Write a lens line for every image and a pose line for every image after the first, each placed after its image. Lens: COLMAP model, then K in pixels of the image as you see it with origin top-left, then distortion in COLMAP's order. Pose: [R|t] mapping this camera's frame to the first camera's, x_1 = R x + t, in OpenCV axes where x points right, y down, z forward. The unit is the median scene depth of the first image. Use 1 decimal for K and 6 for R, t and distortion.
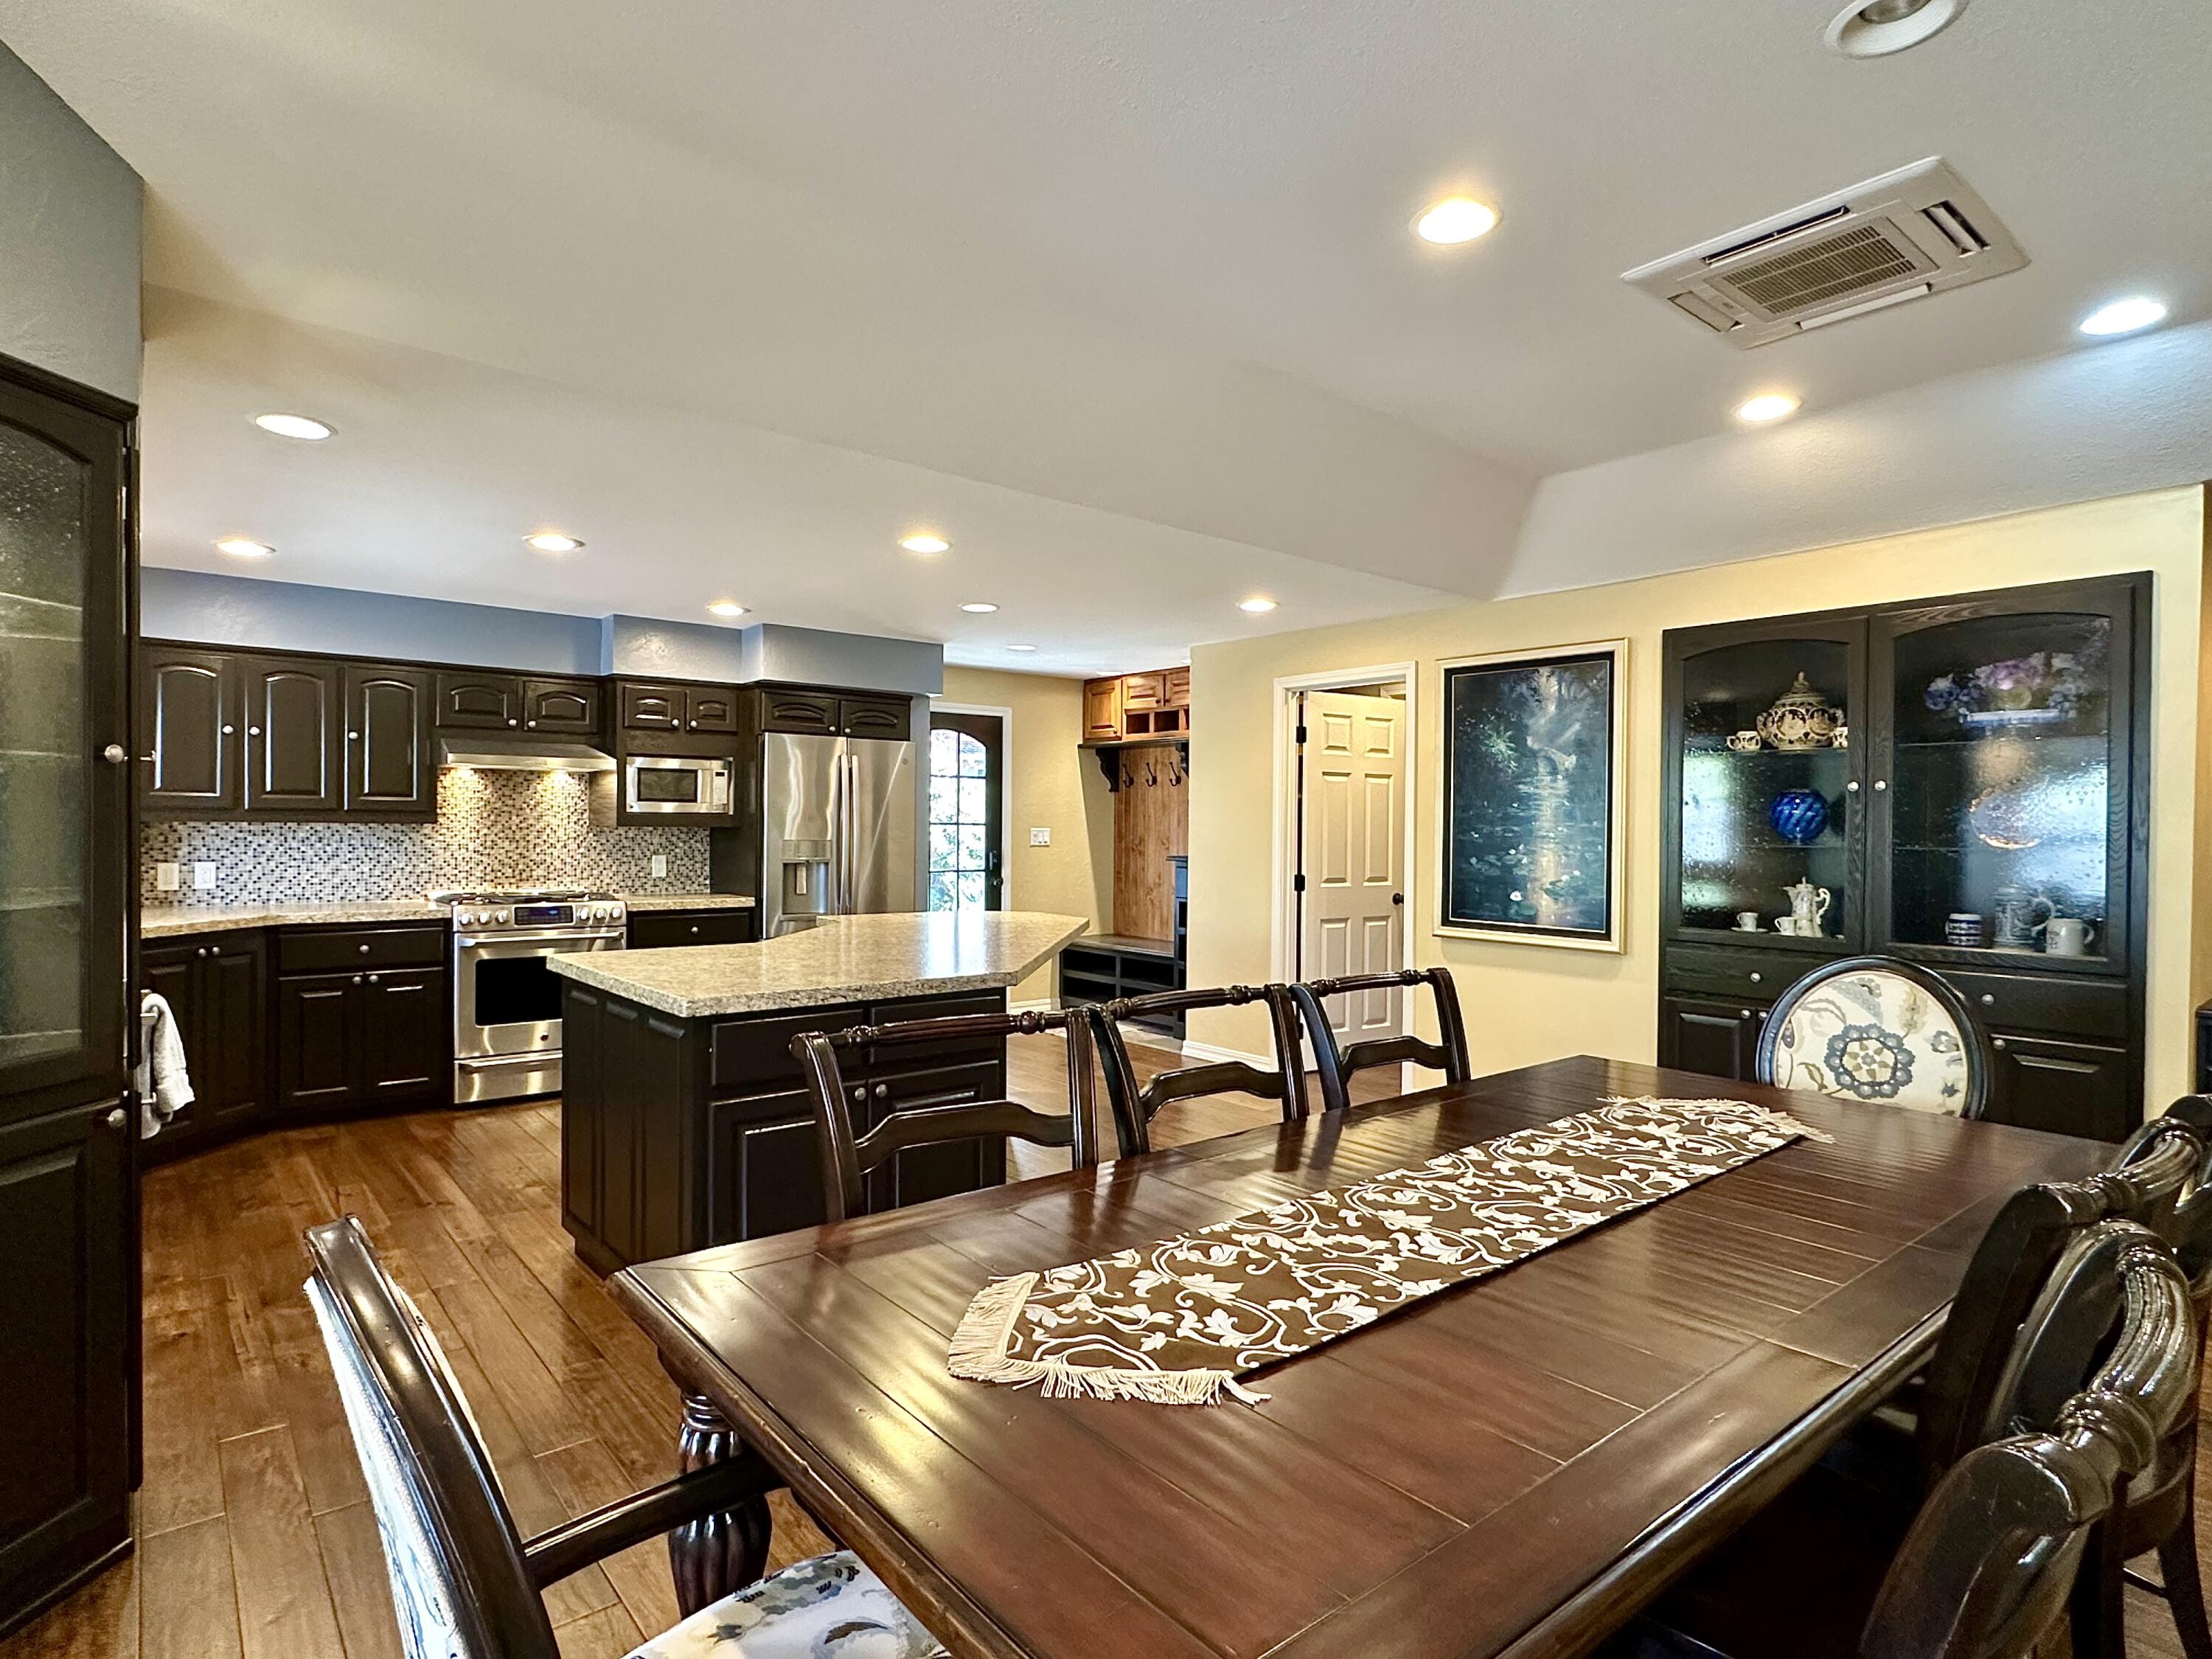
lens RADIAL K [[1173.2, 0, 1106.0], [0, 1173.2, 829.5], [0, 0, 1]] dist [-0.002303, 0.001058]
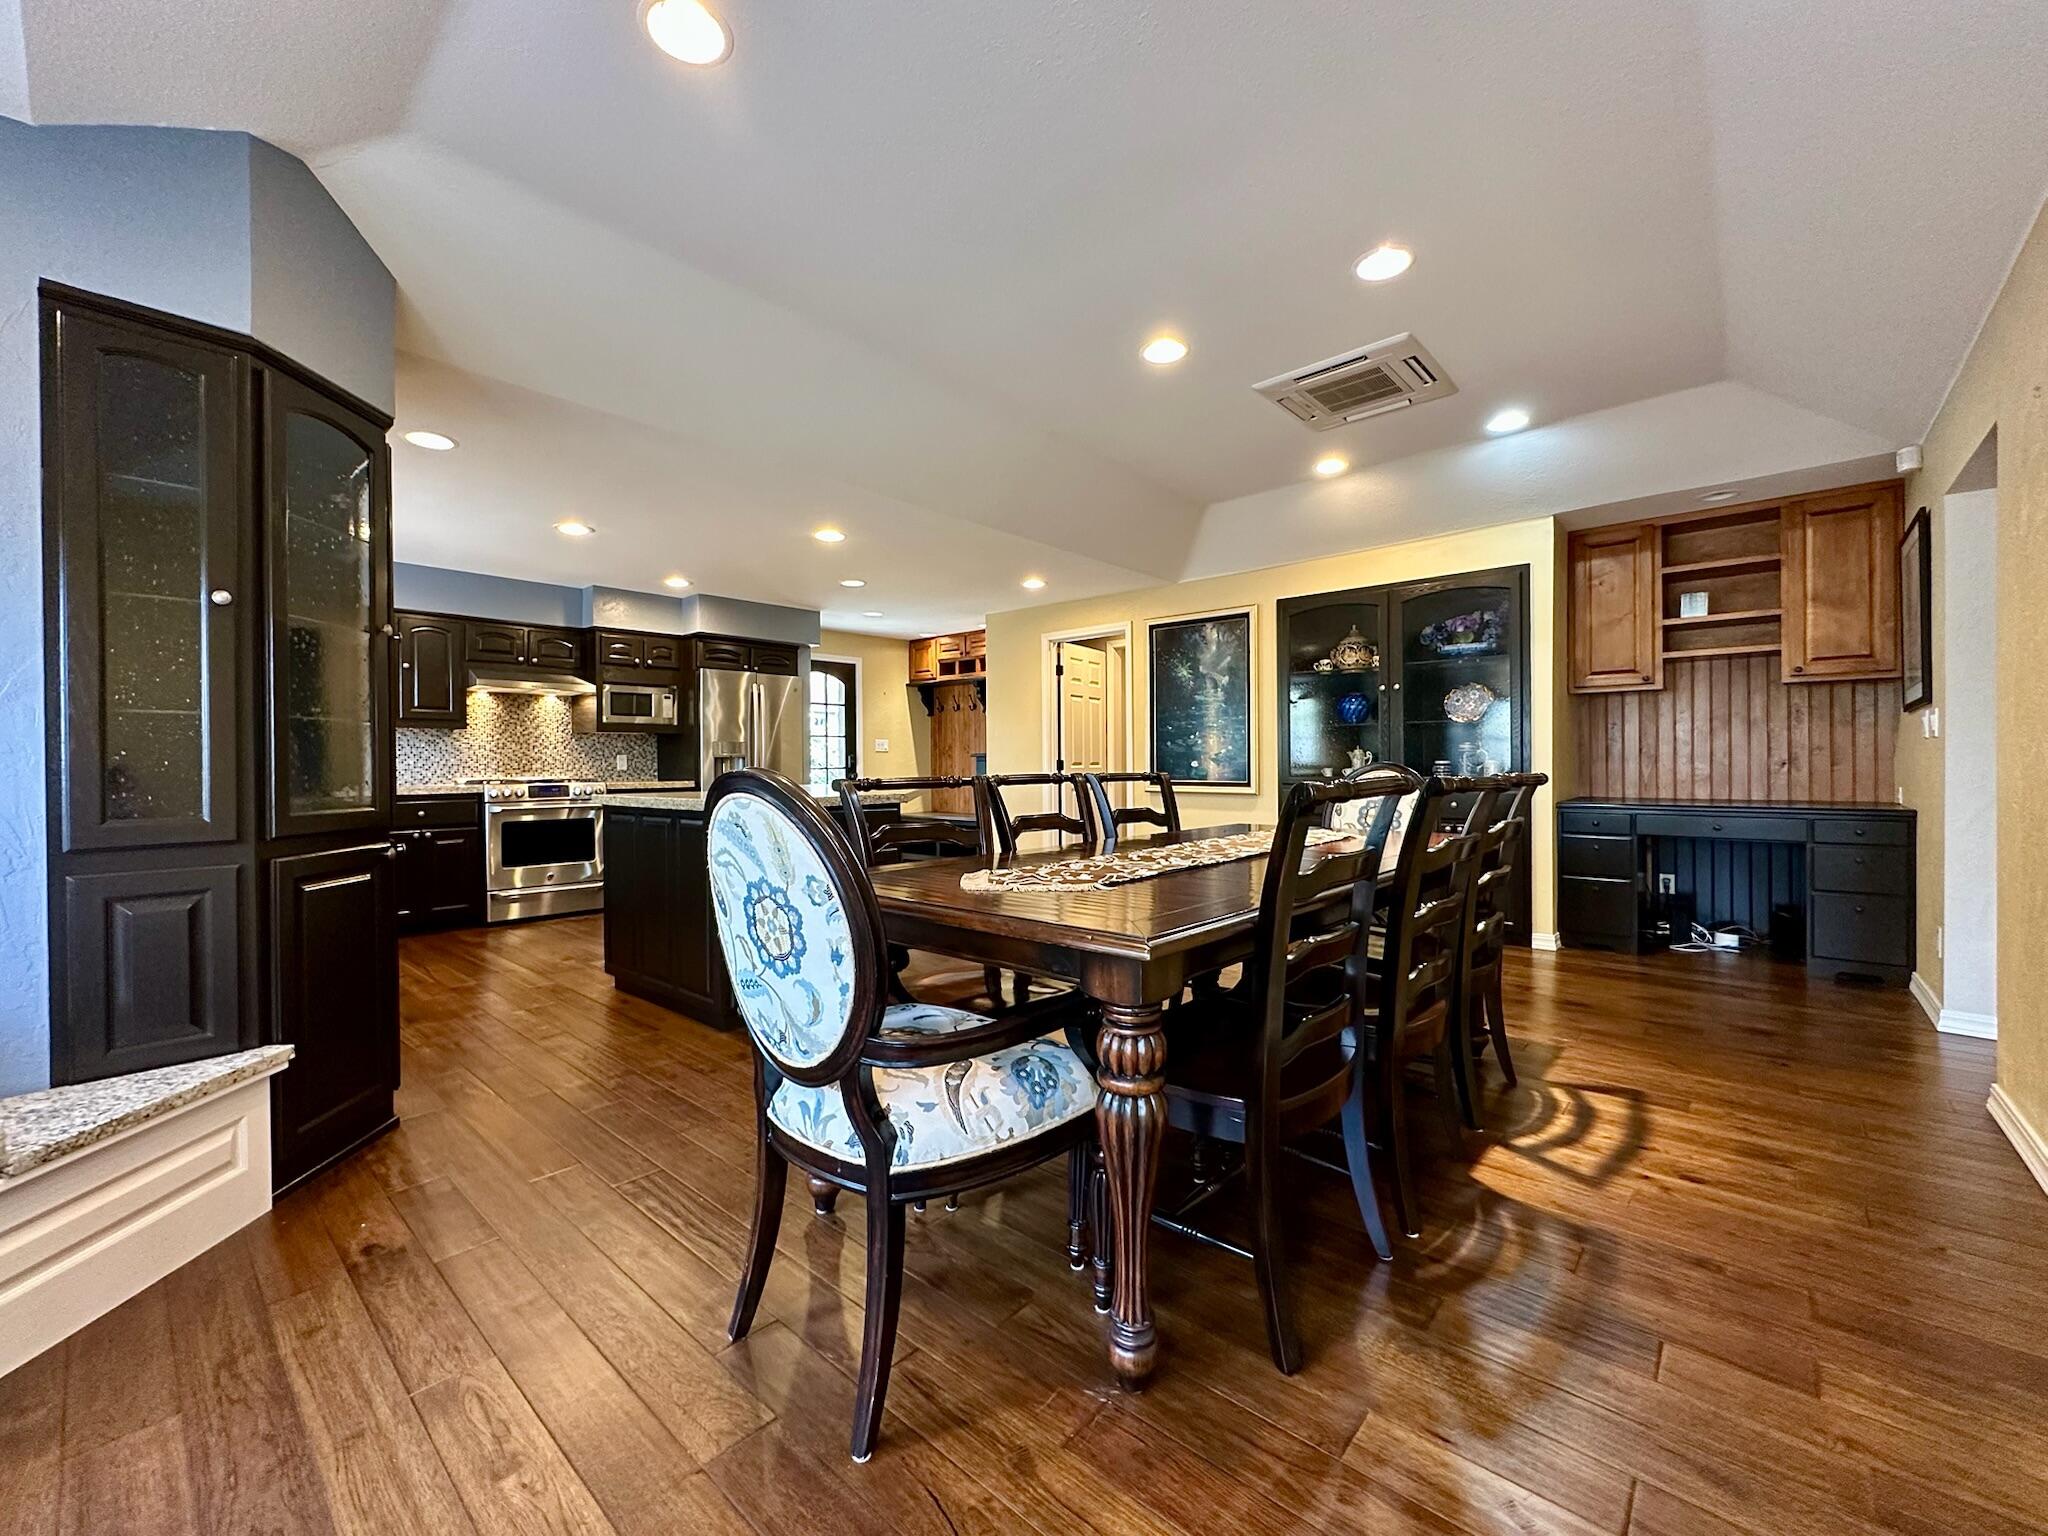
lens RADIAL K [[845.6, 0, 1024.0], [0, 845.6, 768.0], [0, 0, 1]] dist [-0.002298, -0.000215]
pose [[0.988460, -0.016815, 0.150547, -0.061209], [0.017272, 0.999849, -0.001729, 0.060020], [-0.150495, 0.004309, 0.988601, -0.124670]]
